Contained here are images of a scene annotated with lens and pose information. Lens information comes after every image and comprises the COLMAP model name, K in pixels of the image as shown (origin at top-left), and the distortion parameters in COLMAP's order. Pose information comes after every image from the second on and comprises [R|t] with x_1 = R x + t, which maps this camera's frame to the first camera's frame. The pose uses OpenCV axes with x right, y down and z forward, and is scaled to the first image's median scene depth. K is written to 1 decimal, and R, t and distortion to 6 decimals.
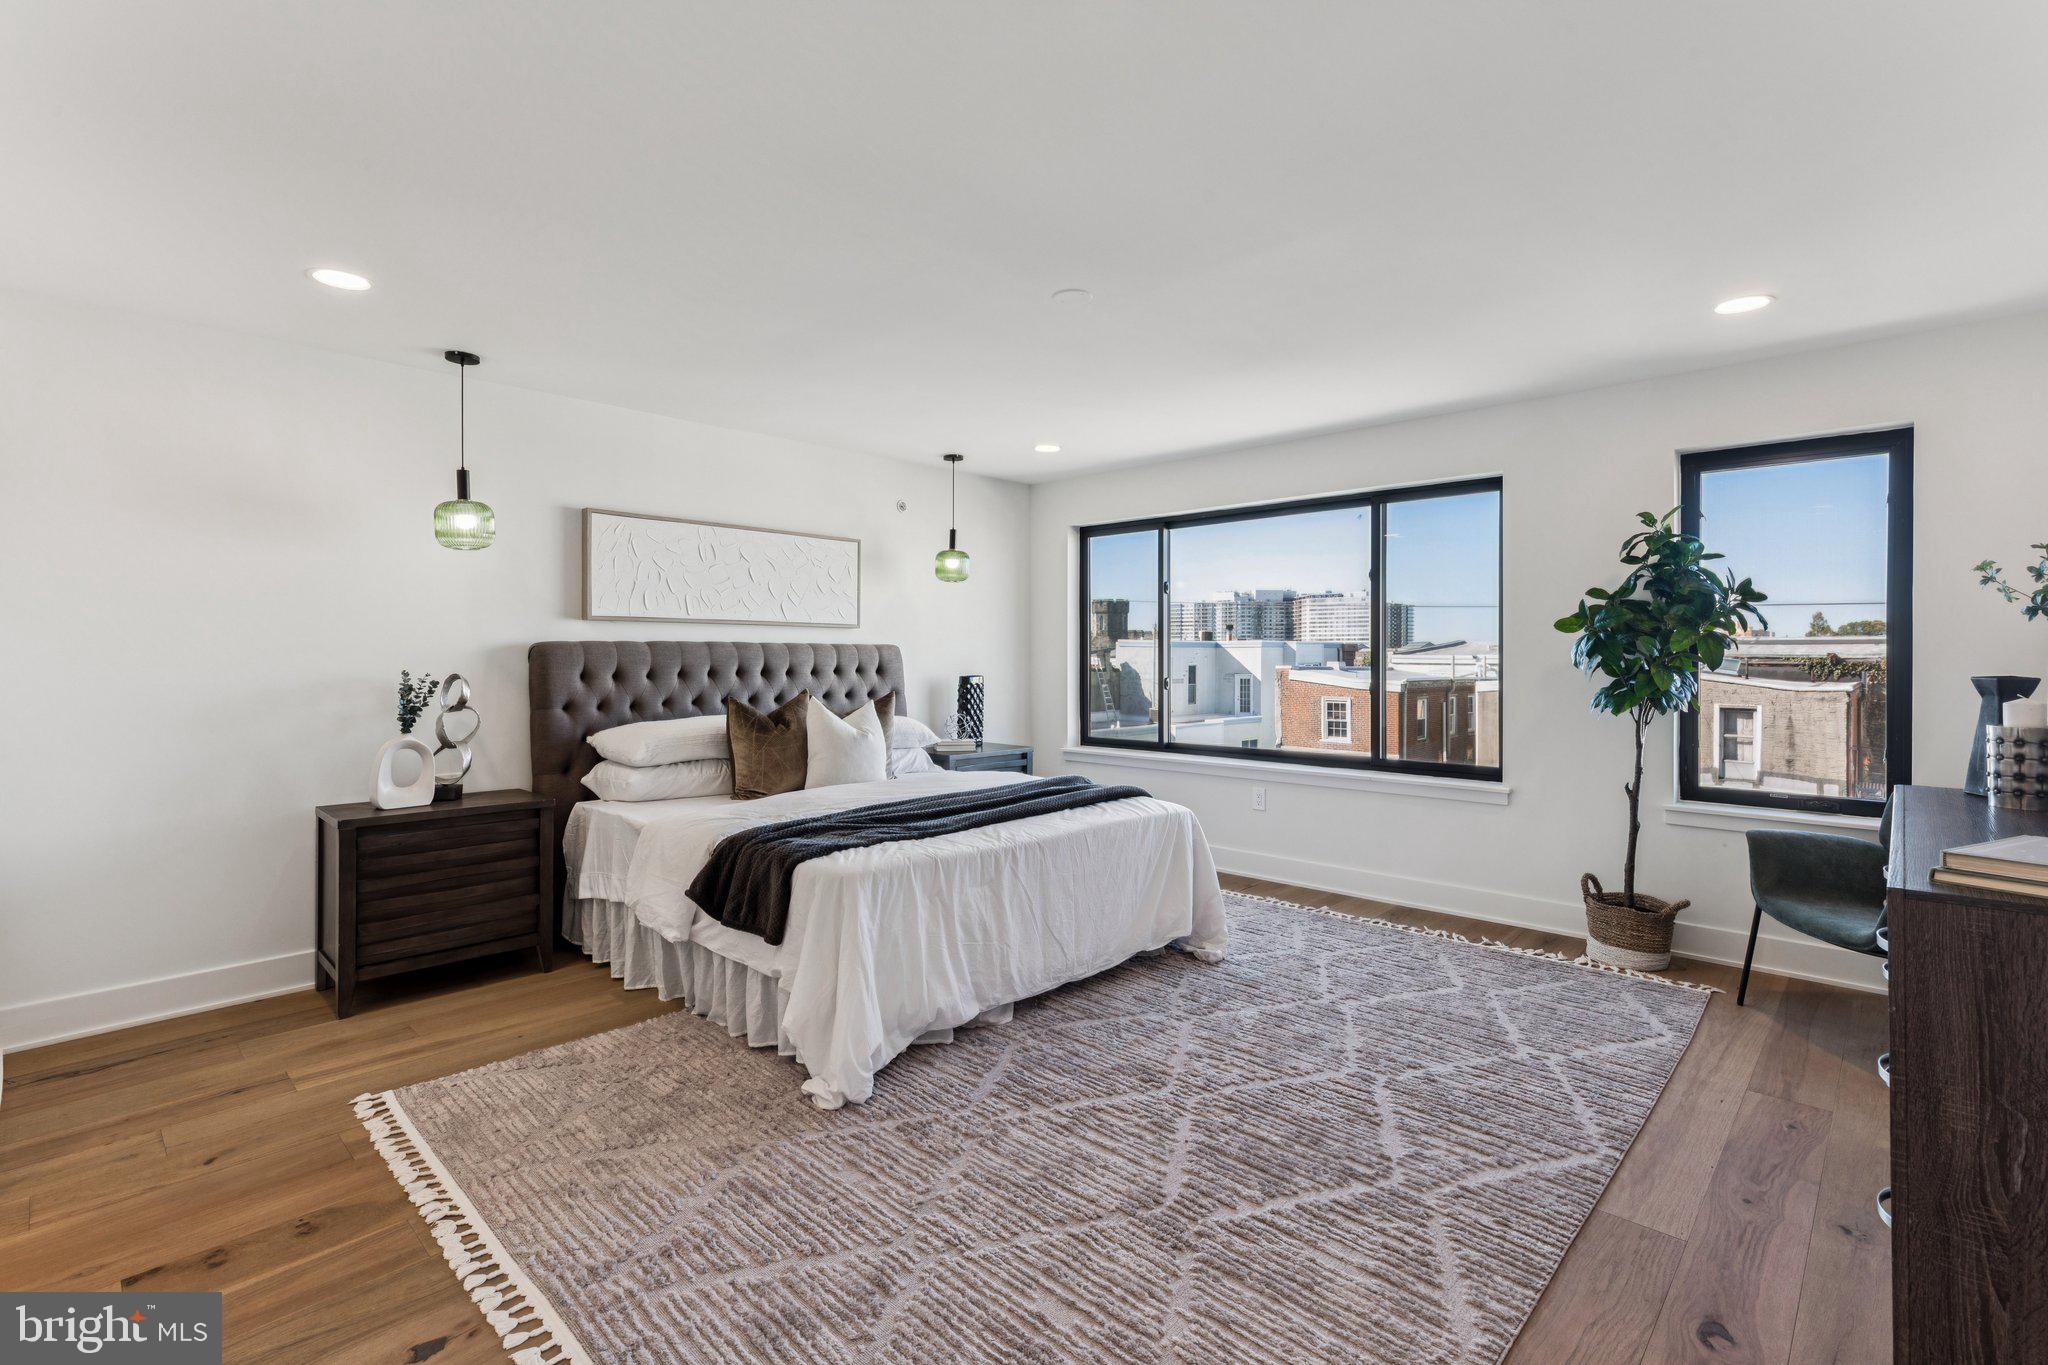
lens RADIAL K [[929.9, 0, 1020.7], [0, 929.9, 655.7], [0, 0, 1]] dist [0.010602, -0.002395]
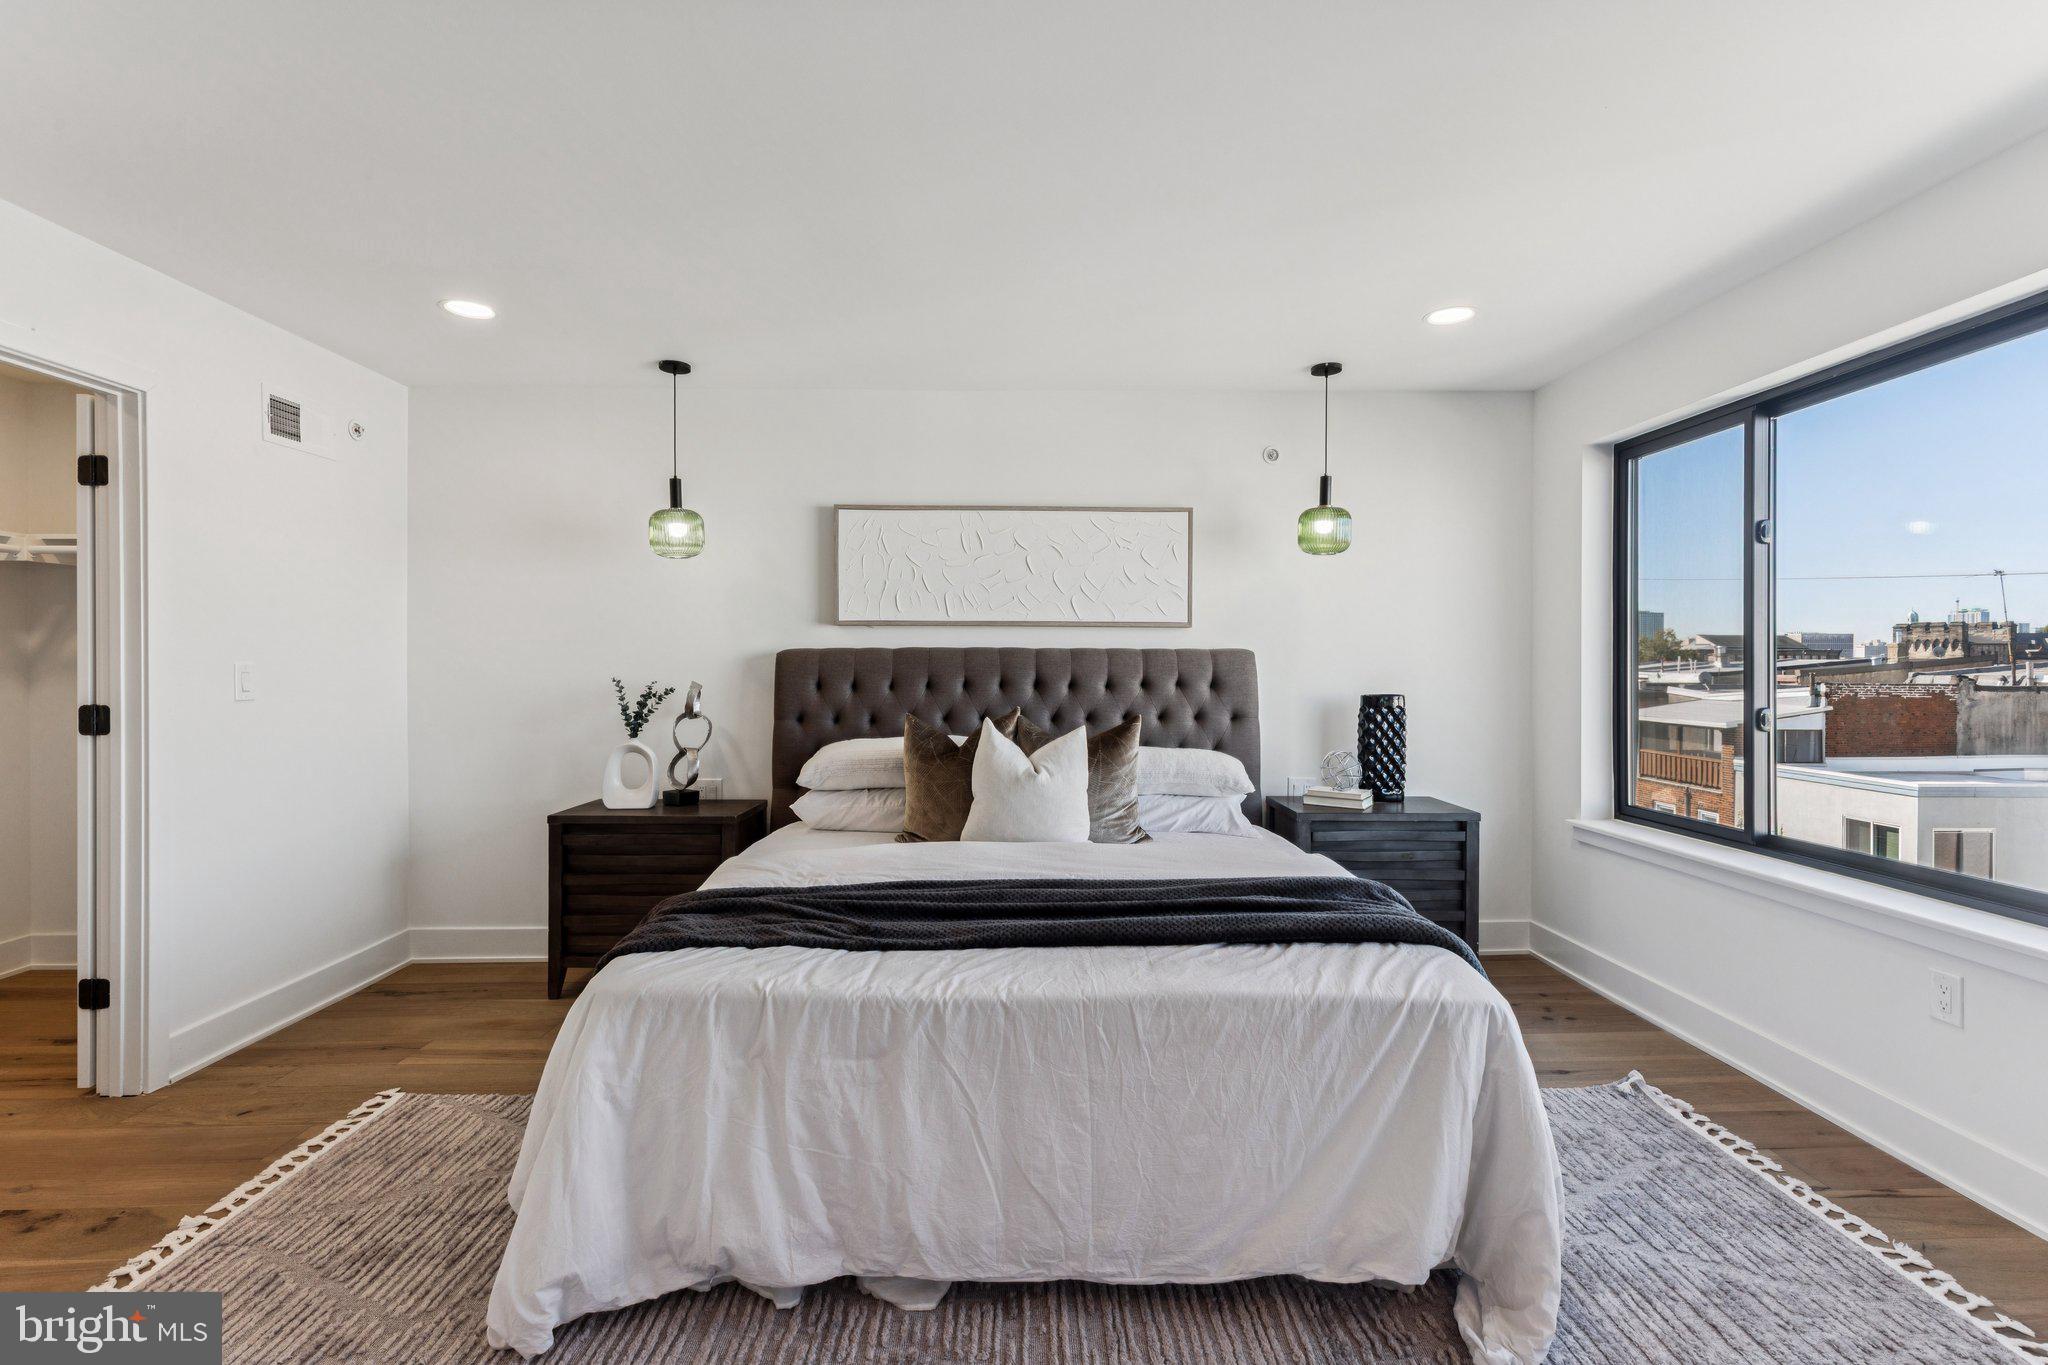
lens RADIAL K [[929.9, 0, 1024.7], [0, 929.9, 664.3], [0, 0, 1]] dist [0.010602, -0.002395]
pose [[0.705369, 0.001815, -0.708838, 0.373500], [-0.001331, 0.999998, 0.001236, -0.000668], [0.708839, 0.000071, 0.705370, 0.553988]]
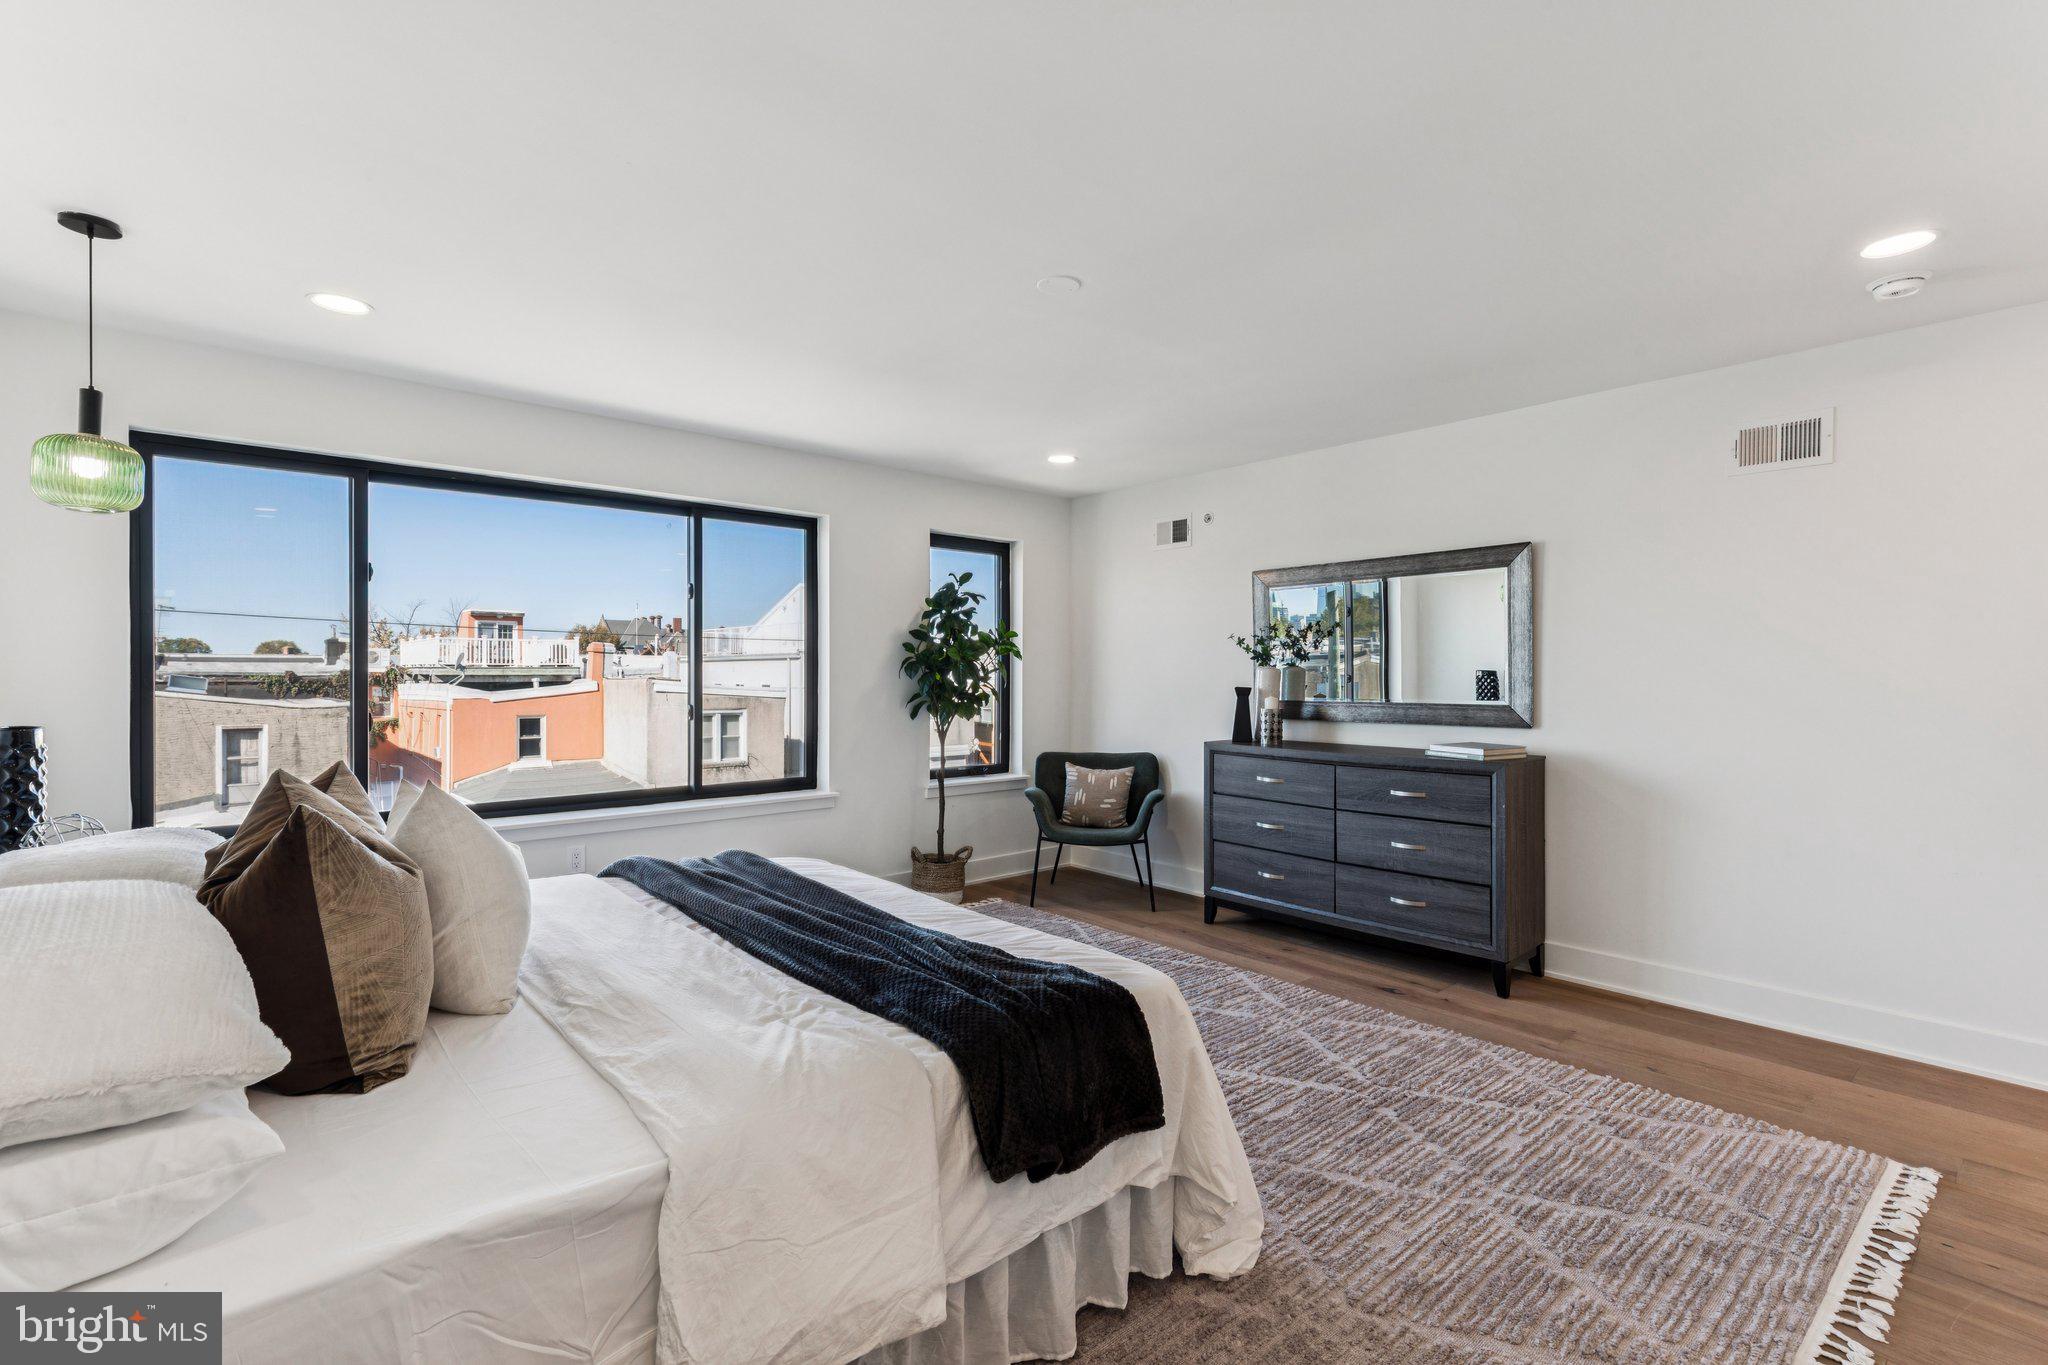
lens RADIAL K [[929.9, 0, 1019.5], [0, 929.9, 677.2], [0, 0, 1]] dist [0.010602, -0.002395]
pose [[0.089580, -0.004397, 0.995970, -0.699420], [-0.000416, 0.999990, 0.004452, -0.005792], [-0.995980, -0.000813, 0.089577, 0.784781]]
